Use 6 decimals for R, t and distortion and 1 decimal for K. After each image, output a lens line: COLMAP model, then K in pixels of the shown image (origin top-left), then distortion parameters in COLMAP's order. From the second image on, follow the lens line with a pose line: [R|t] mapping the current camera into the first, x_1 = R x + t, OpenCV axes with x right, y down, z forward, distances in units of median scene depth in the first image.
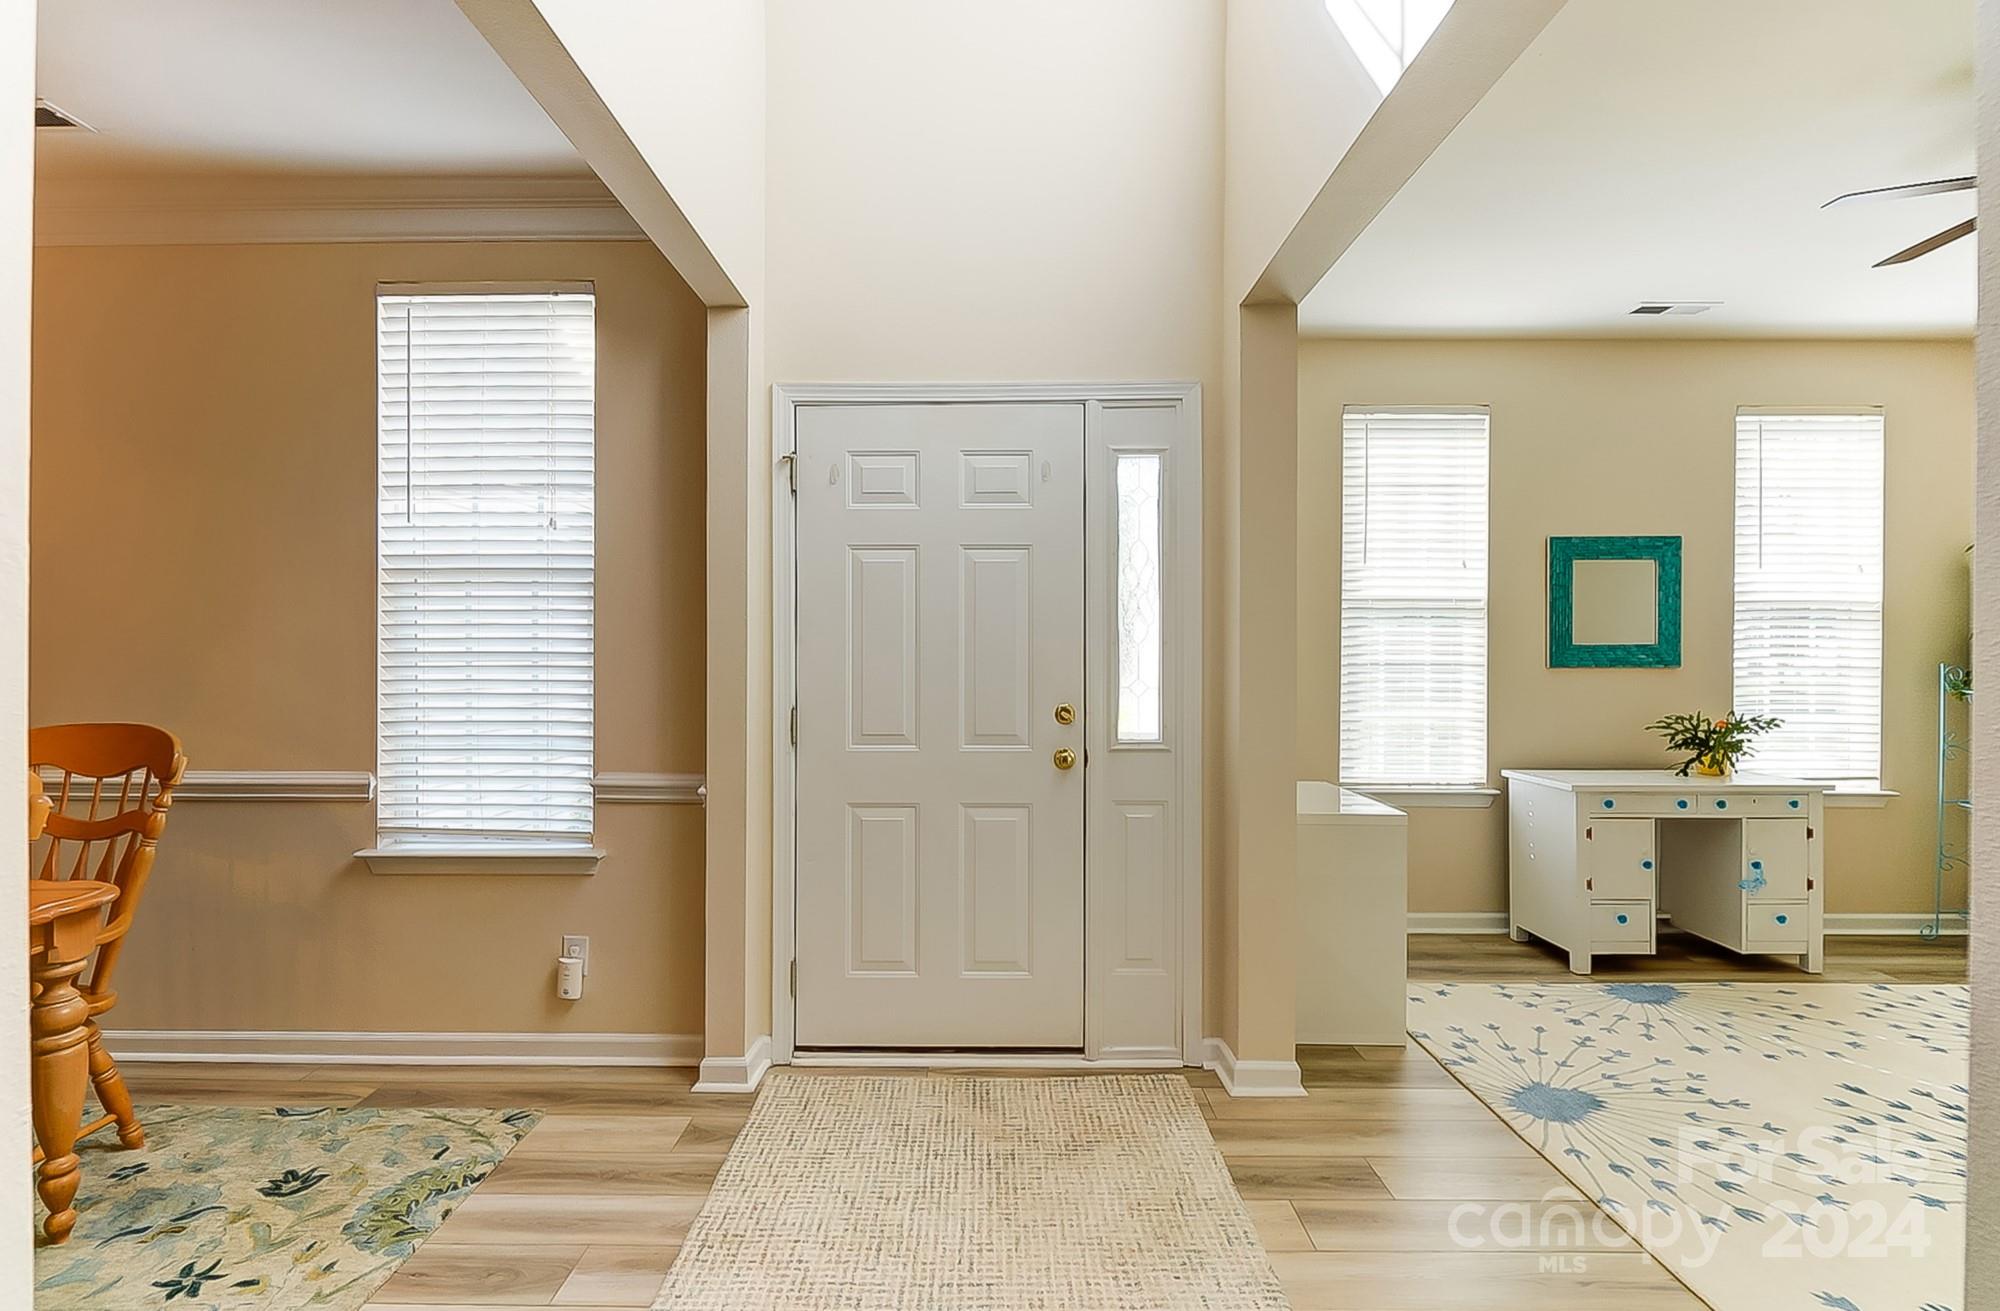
lens RADIAL K [[893.1, 0, 988.4], [0, 893.1, 655.7], [0, 0, 1]] dist [0.000603, -0.000138]
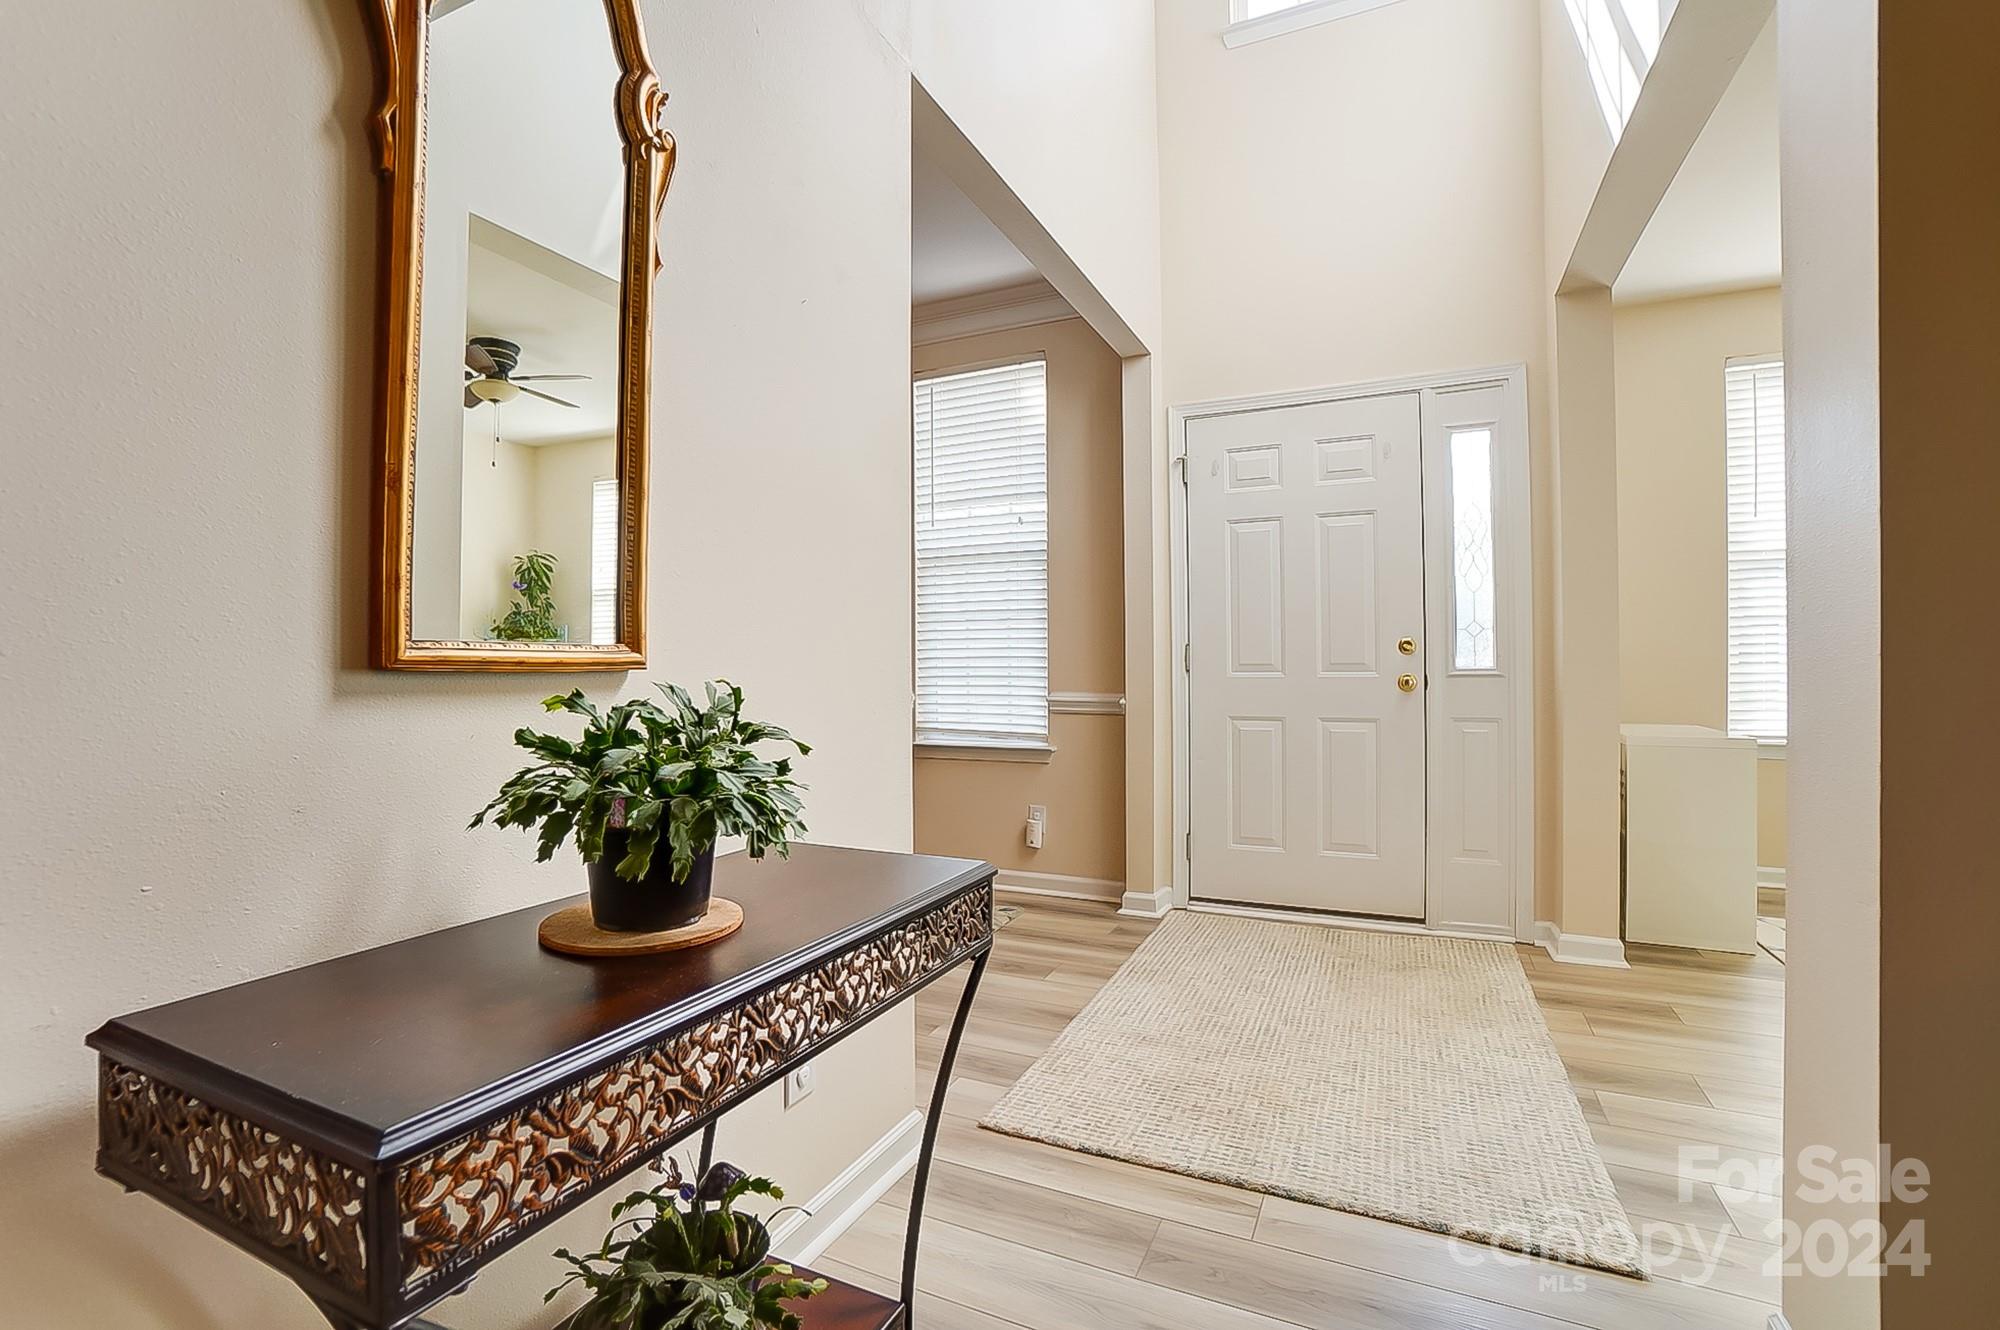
lens RADIAL K [[886.5, 0, 1000.0], [0, 886.5, 665.0], [0, 0, 1]] dist [-0.058502, 0.015365]
pose [[0.912890, -0.009045, -0.408106, 0.065917], [0.007632, 0.999958, -0.005091, 0.092918], [0.408135, 0.001533, 0.912920, -0.321788]]
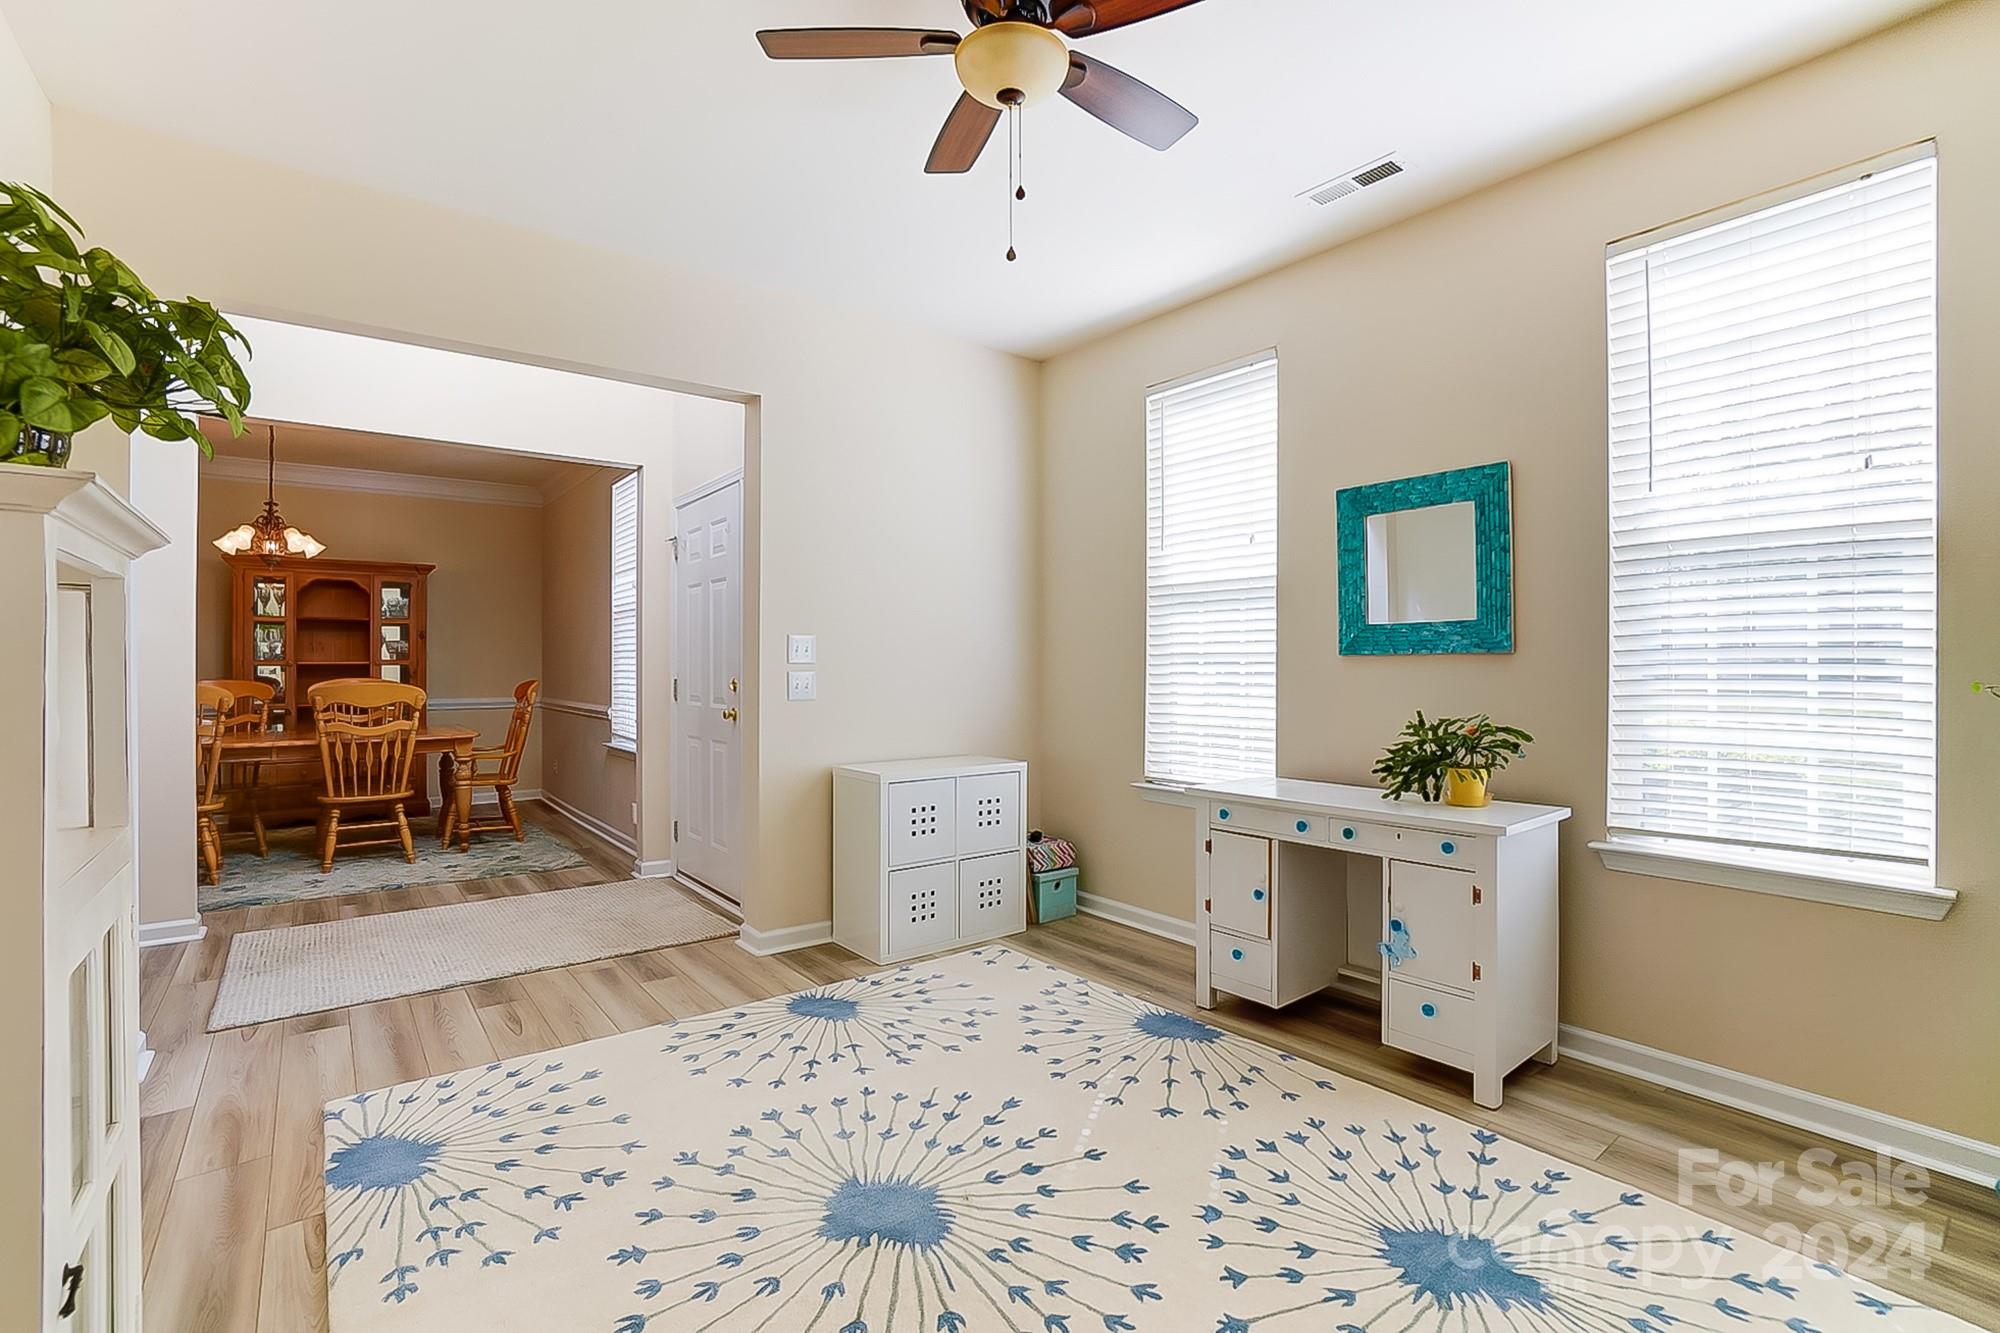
lens RADIAL K [[899.8, 0, 982.1], [0, 899.8, 664.5], [0, 0, 1]] dist [-0.032131, 0.000269]
pose [[0.613276, -0.002959, -0.789863, 1.573005], [0.000046, 0.999993, -0.003711, 0.036286], [0.789869, 0.002240, 0.613272, 0.388712]]
